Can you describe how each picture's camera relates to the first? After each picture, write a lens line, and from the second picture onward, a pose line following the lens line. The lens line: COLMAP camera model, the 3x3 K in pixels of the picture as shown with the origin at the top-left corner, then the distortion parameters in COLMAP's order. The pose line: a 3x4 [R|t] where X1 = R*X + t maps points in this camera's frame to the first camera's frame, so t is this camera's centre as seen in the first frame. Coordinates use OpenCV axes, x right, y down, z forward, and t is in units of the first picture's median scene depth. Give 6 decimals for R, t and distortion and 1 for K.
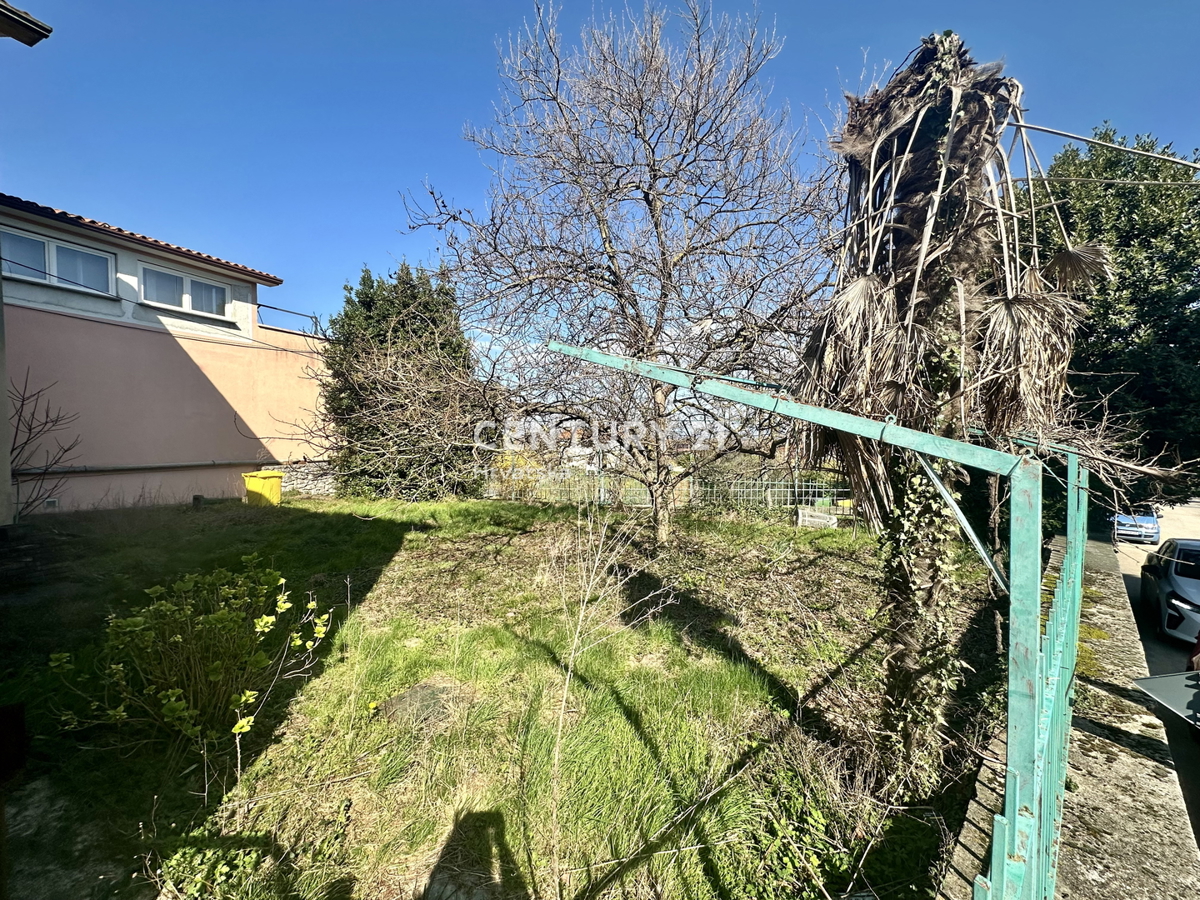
lens RADIAL K [[479.5, 0, 601.1], [0, 479.5, 454.7], [0, 0, 1]] dist [-0.001071, -0.000581]
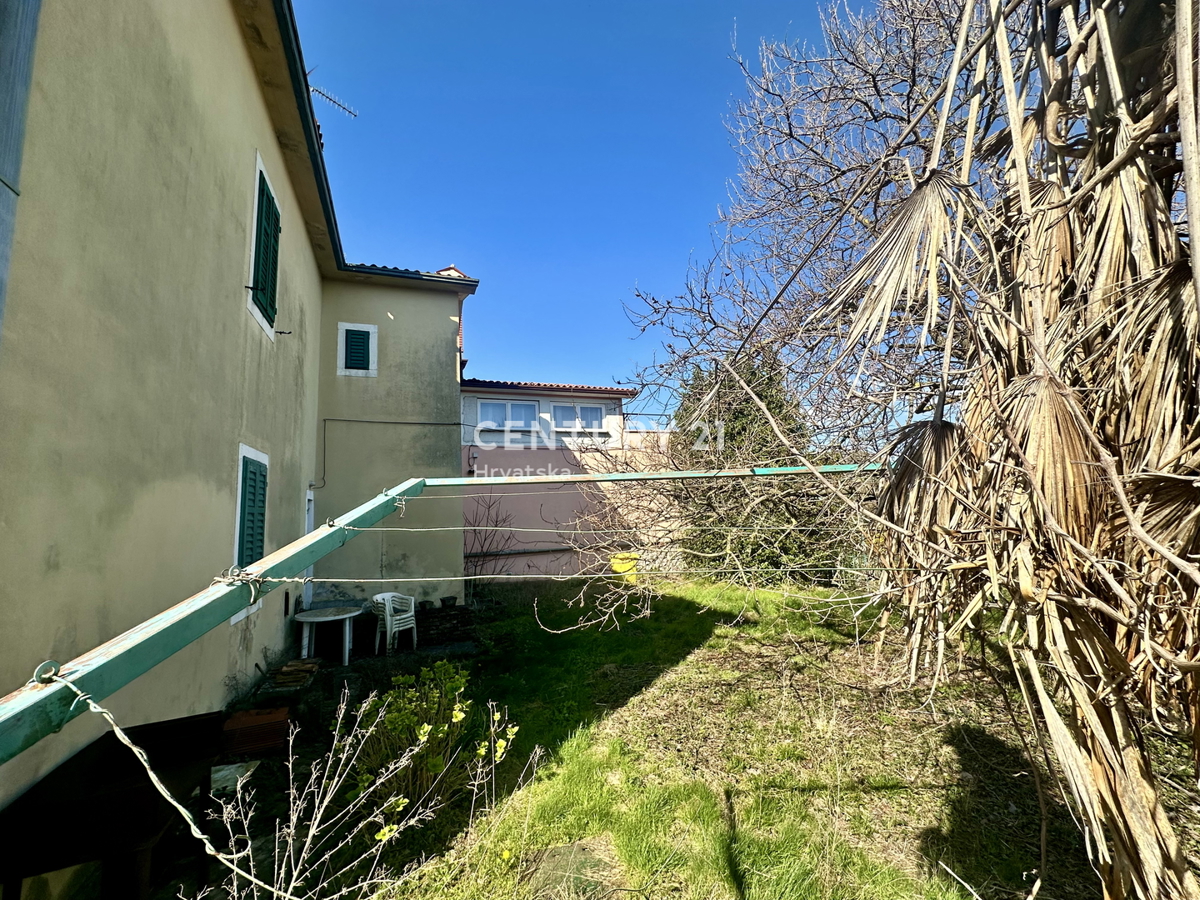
lens RADIAL K [[479.5, 0, 601.1], [0, 479.5, 454.7], [0, 0, 1]] dist [-0.001071, -0.000581]
pose [[0.705298, -0.124399, -0.697911, 0.116048], [0.023174, 0.988003, -0.152686, -0.027577], [0.708532, 0.091516, 0.699719, 0.120408]]
